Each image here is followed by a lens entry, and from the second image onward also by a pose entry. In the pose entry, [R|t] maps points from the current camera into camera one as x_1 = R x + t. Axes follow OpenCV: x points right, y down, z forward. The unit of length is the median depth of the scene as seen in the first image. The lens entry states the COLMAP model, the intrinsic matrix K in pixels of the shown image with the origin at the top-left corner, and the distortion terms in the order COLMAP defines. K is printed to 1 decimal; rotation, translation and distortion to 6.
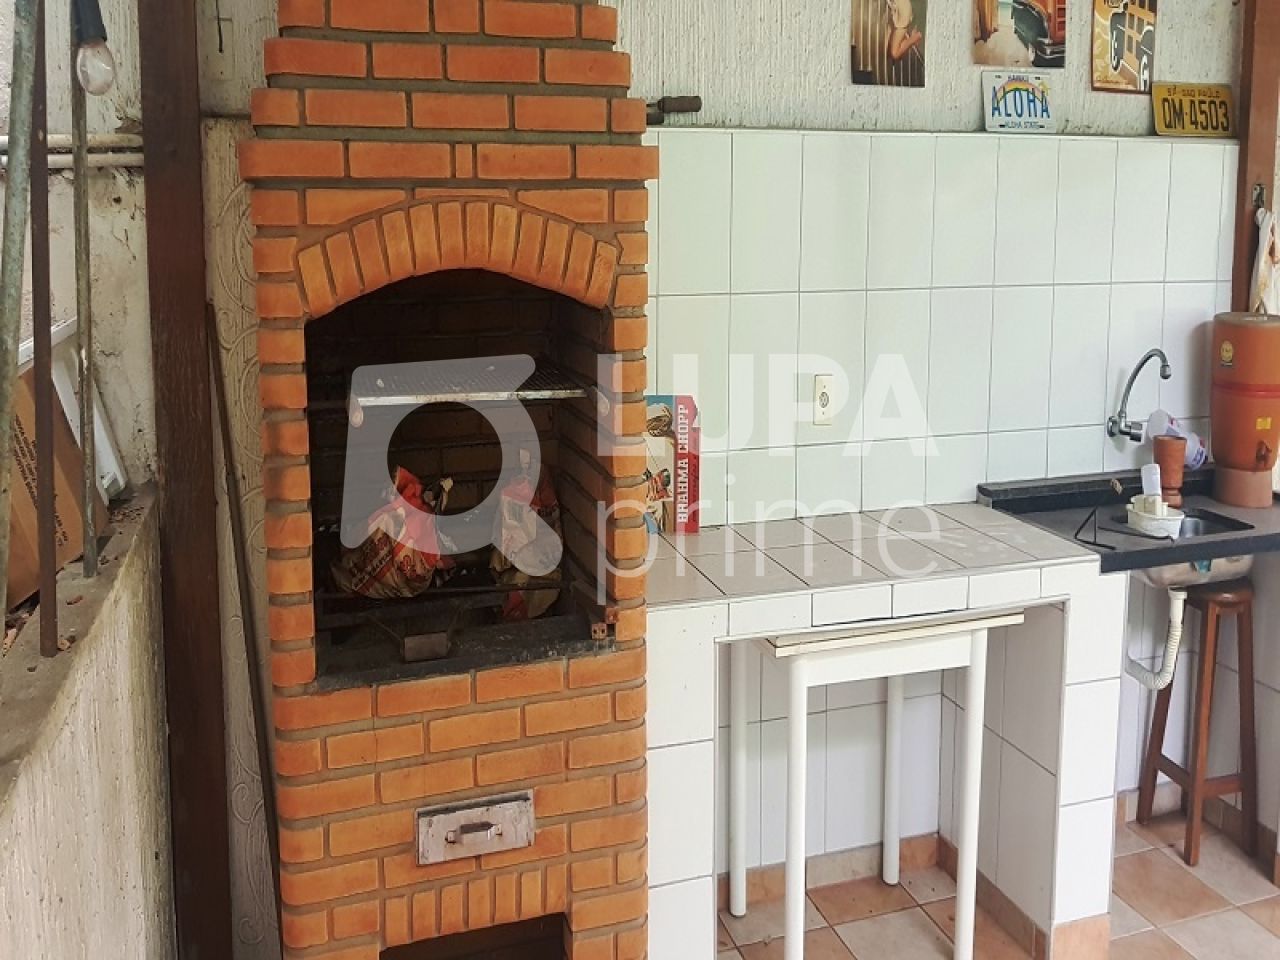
lens RADIAL K [[1581.8, 0, 640.0], [0, 1581.8, 480.0], [0, 0, 1]] dist [-0.012423, -1.148339]
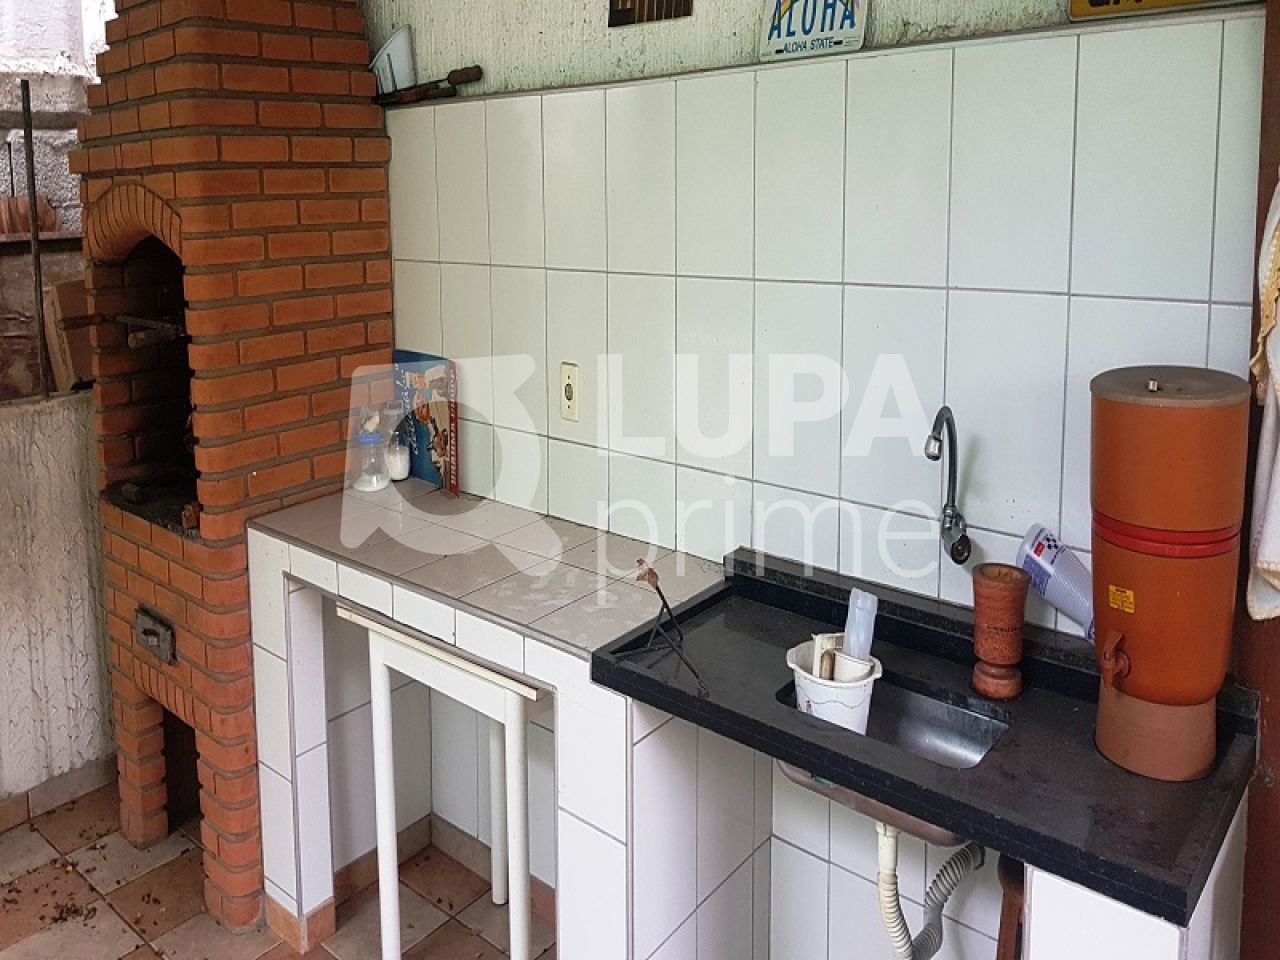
lens RADIAL K [[1581.8, 0, 640.0], [0, 1581.8, 480.0], [0, 0, 1]] dist [-0.012423, -1.148339]
pose [[0.176687, 0.177644, -0.968104, 0.973421], [-0.157960, 0.975947, 0.150254, -0.140957], [0.971509, 0.126373, 0.200498, 0.857439]]
